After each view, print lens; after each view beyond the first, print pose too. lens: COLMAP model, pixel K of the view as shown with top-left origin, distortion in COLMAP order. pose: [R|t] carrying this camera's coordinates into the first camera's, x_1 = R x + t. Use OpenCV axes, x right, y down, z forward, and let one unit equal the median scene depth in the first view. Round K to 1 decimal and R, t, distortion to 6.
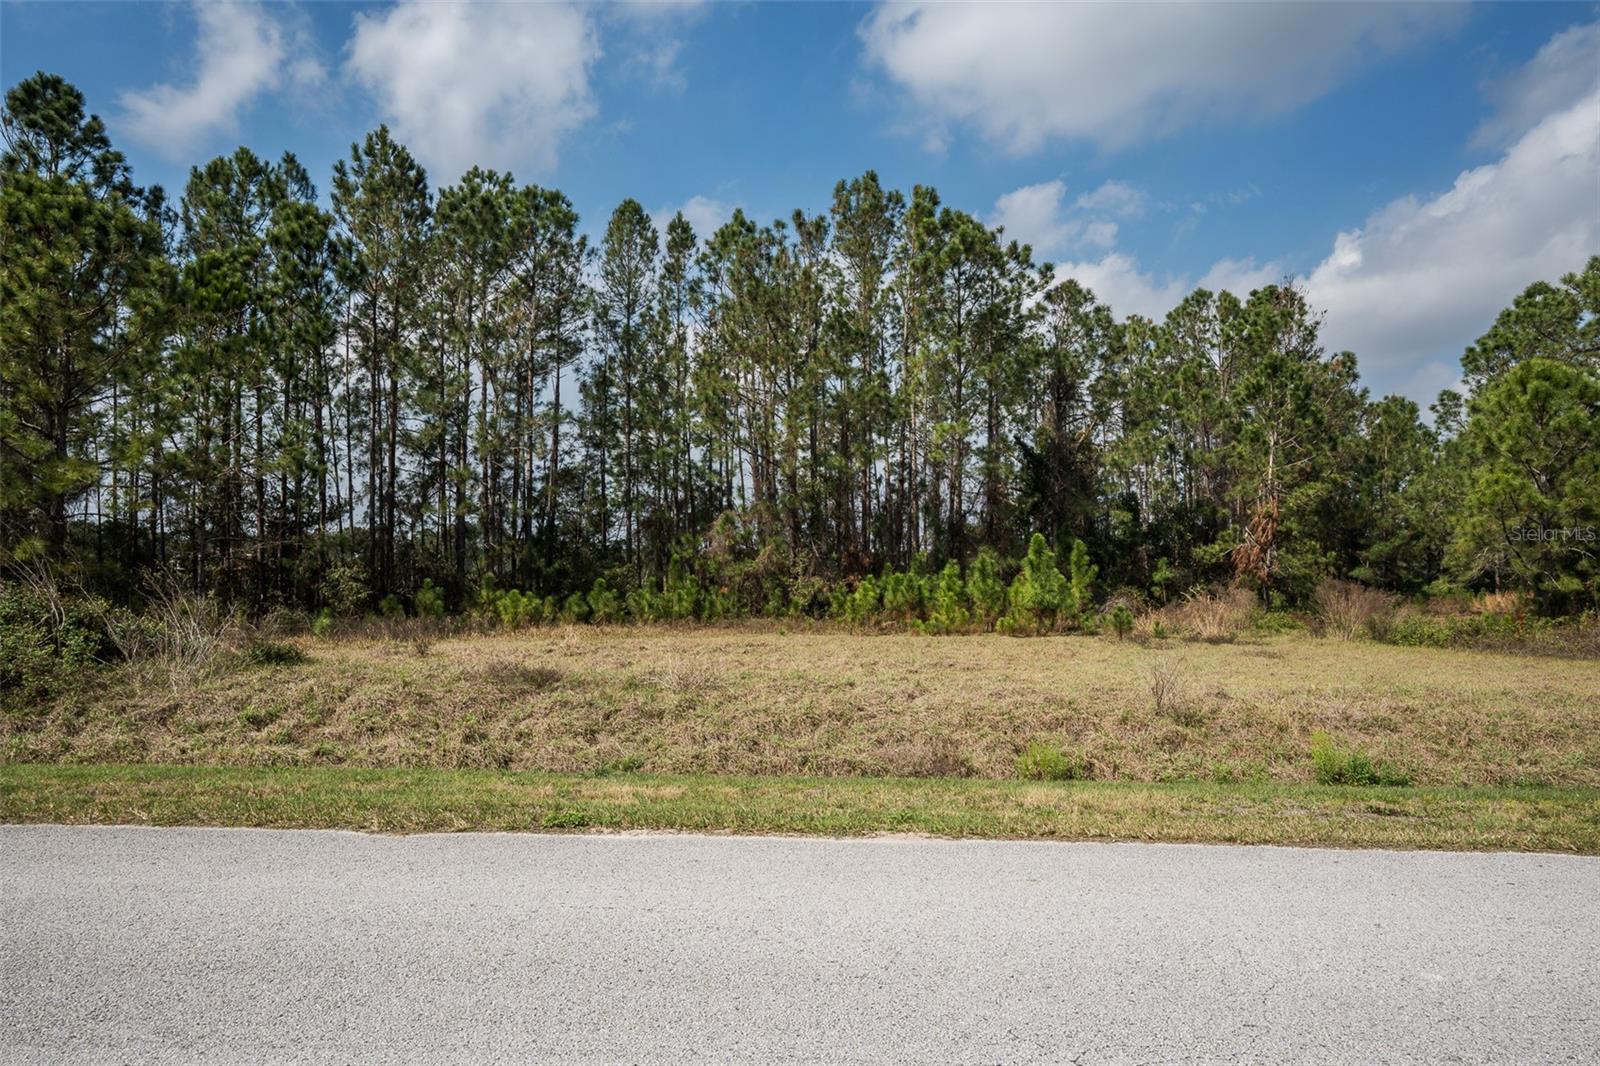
lens RADIAL K [[1116.7, 0, 800.0], [0, 1116.7, 533.0], [0, 0, 1]] dist [0.005255, 0.005407]
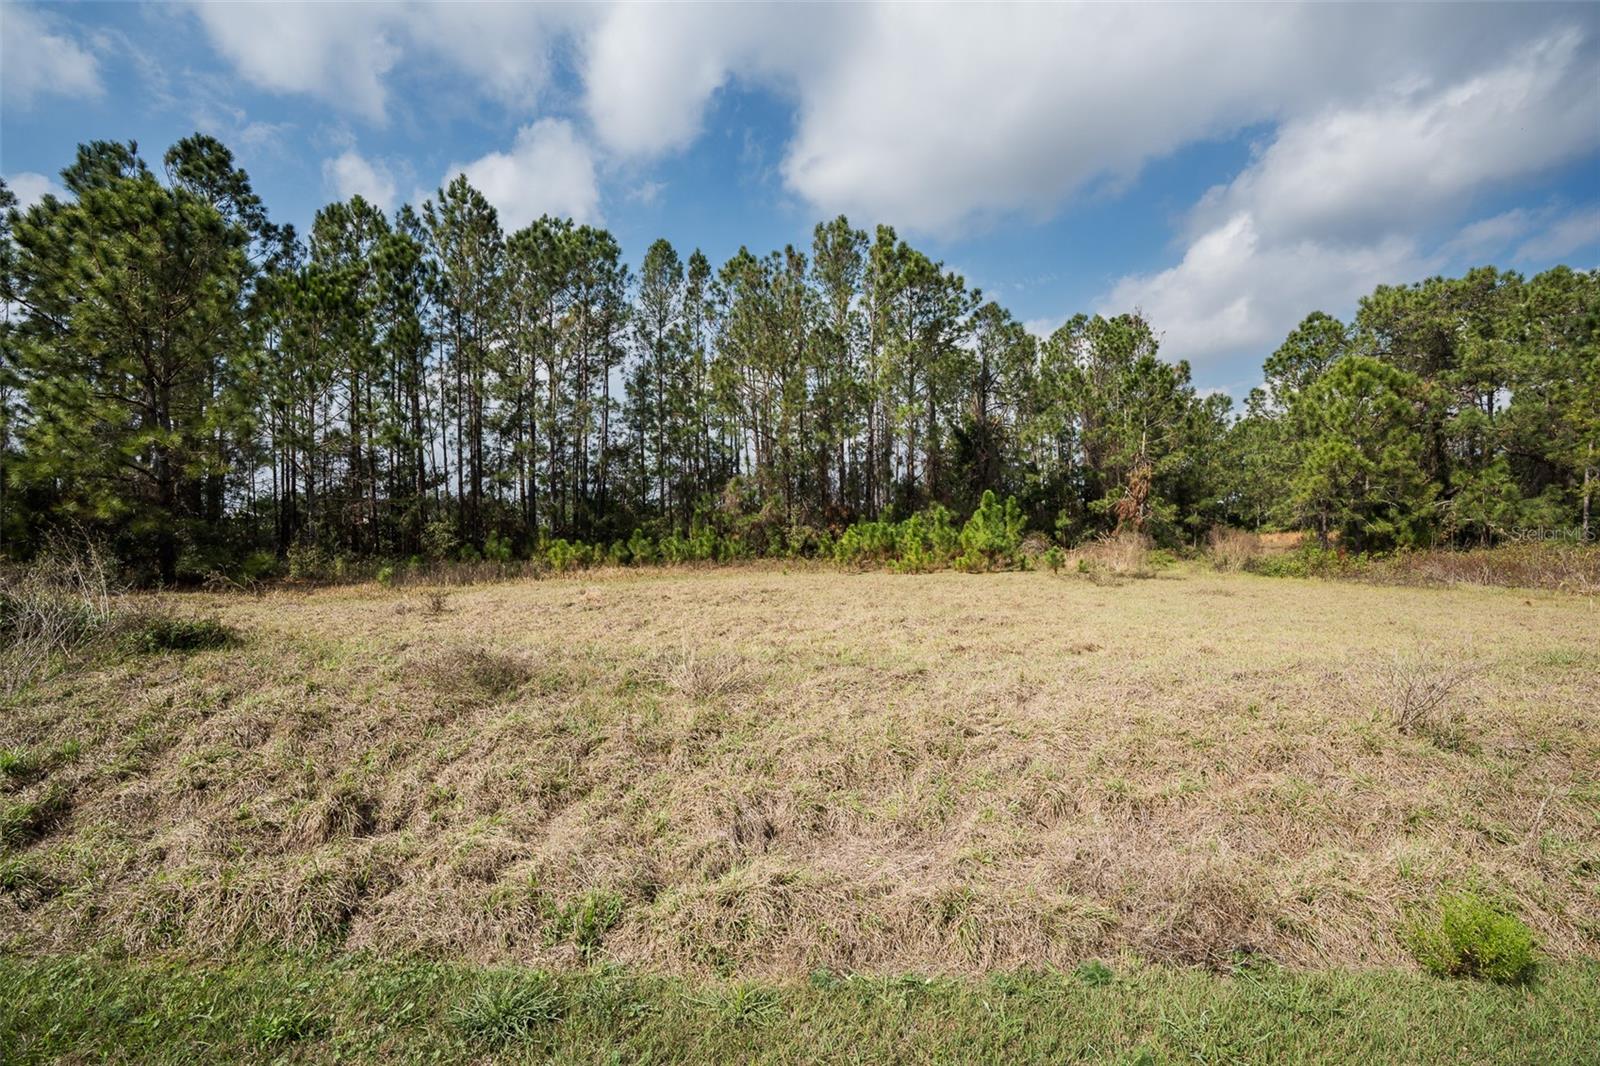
lens RADIAL K [[729.6, 0, 805.3], [0, 729.6, 527.2], [0, 0, 1]] dist [-0.070562, 0.024017]
pose [[0.999428, -0.008360, 0.032773, -0.013650], [0.006948, 0.999053, 0.042958, 0.003933], [-0.033101, -0.042706, 0.998539, 0.141182]]
